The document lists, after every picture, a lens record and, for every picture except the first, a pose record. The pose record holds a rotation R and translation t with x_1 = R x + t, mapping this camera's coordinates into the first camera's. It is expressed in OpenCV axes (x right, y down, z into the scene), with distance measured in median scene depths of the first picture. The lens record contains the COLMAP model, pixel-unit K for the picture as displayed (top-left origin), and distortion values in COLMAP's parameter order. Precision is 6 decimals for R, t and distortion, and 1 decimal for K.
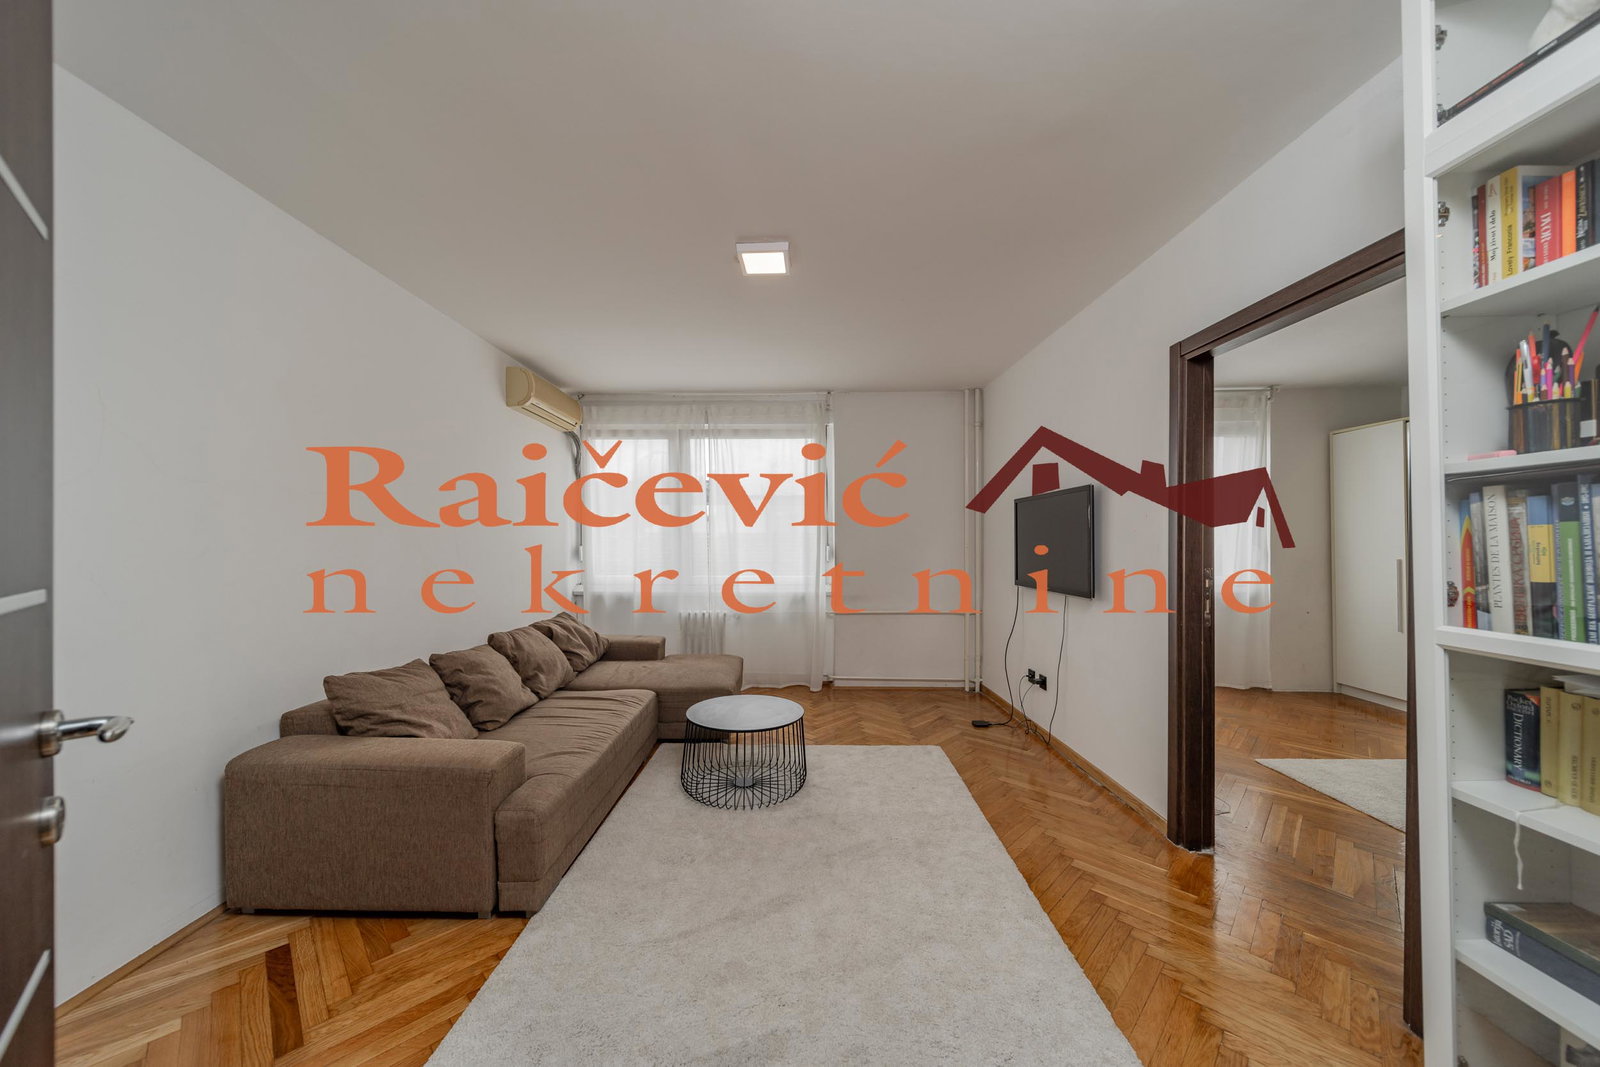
lens RADIAL K [[563.1, 0, 796.5], [0, 563.1, 539.7], [0, 0, 1]] dist [-0.000150, -0.000335]
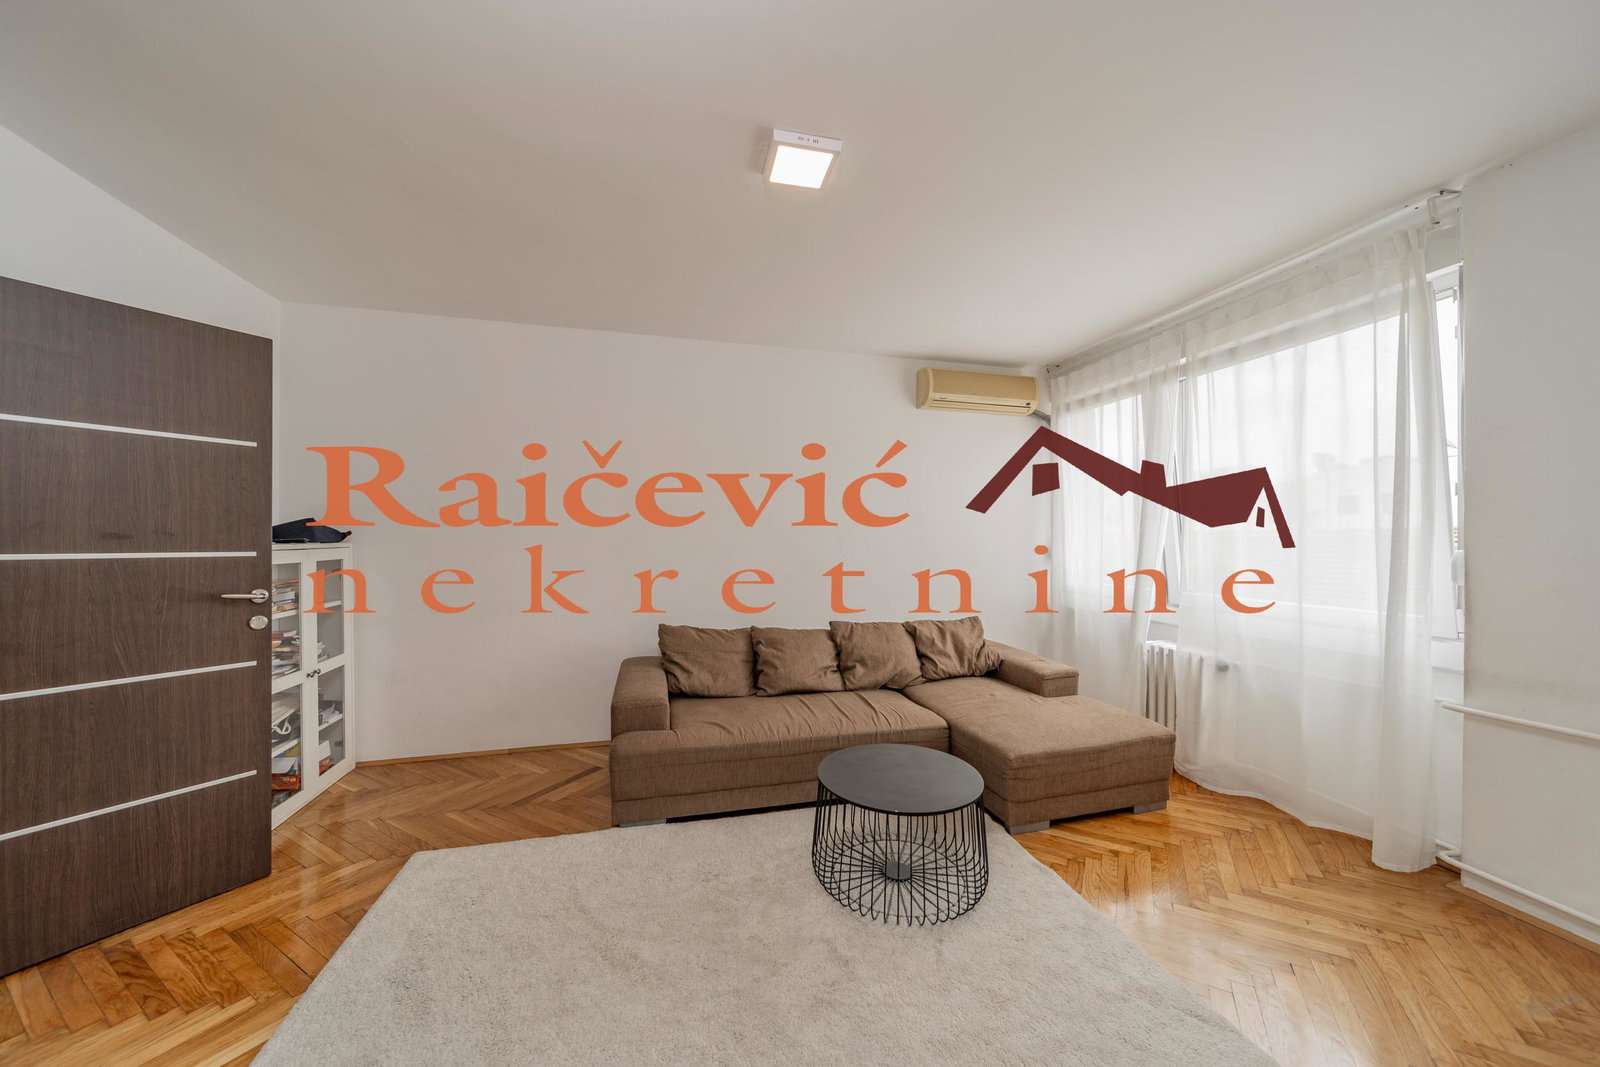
lens RADIAL K [[563.1, 0, 796.5], [0, 563.1, 539.7], [0, 0, 1]] dist [-0.000150, -0.000335]
pose [[0.259875, 0.003495, -0.965636, 0.461350], [0.000822, 0.999992, 0.003841, -0.000023], [0.965642, -0.001792, 0.259870, 0.552830]]
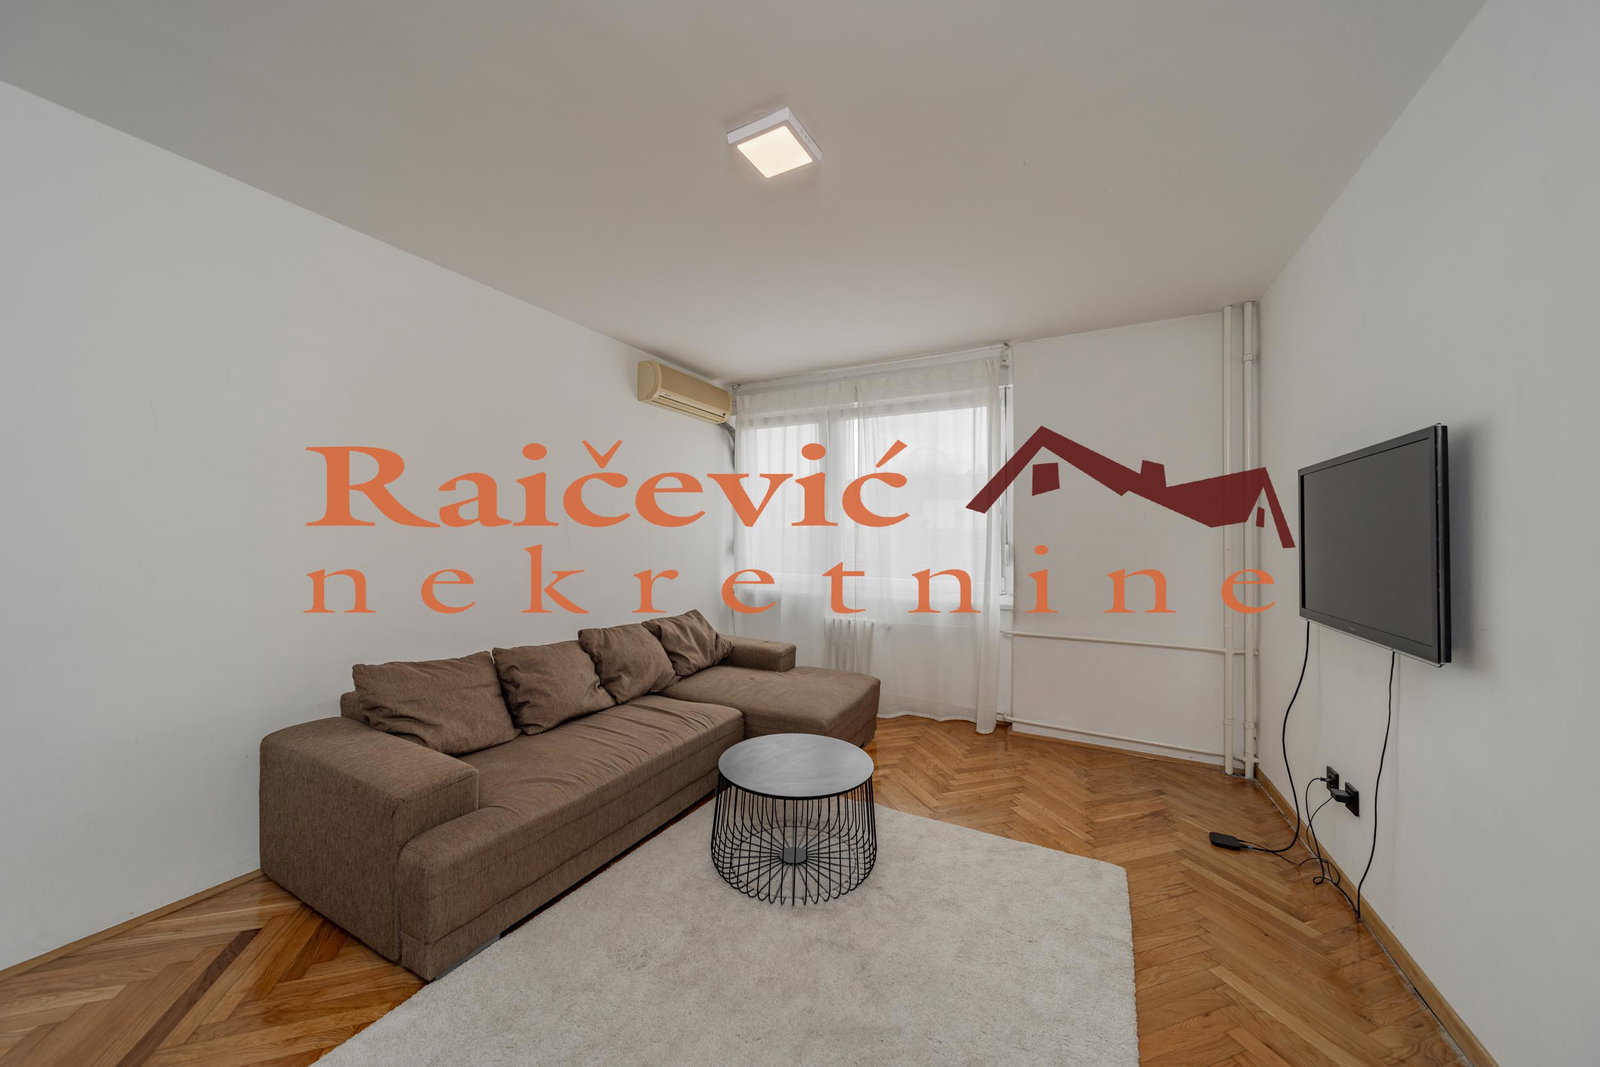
lens RADIAL K [[560.4, 0, 793.5], [0, 560.4, 528.4], [0, 0, 1]] dist [-0.000415, -0.000244]
pose [[0.888418, 0.002942, -0.459025, 0.203367], [-0.008218, 0.999921, -0.009498, -0.002420], [0.458961, 0.012210, 0.888372, 0.260618]]
